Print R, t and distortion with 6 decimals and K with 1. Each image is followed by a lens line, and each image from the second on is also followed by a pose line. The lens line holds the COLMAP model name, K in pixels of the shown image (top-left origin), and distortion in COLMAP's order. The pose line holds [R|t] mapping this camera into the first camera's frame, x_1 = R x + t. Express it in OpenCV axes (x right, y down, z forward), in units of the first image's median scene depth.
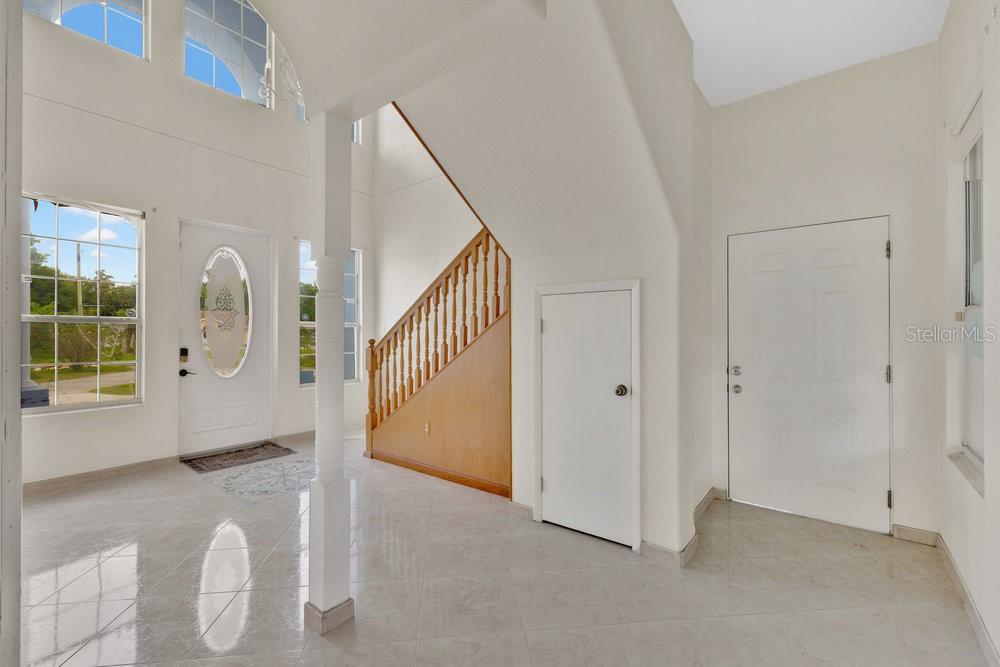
lens RADIAL K [[435.8, 0, 493.5], [0, 435.8, 331.5], [0, 0, 1]] dist [-0.001518, -0.000109]
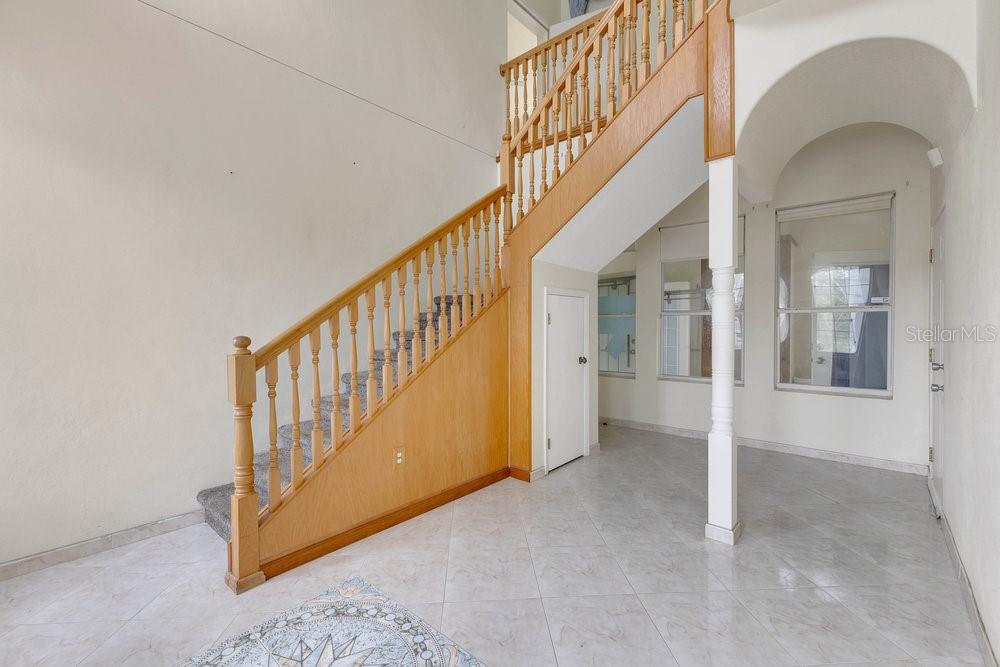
lens RADIAL K [[435.8, 0, 493.5], [0, 435.8, 331.5], [0, 0, 1]] dist [-0.001518, -0.000109]
pose [[0.006796, -0.002706, 0.999973, -1.132938], [-0.005754, 0.999980, 0.002746, 0.023218], [-0.999960, -0.005773, 0.006780, 1.134650]]
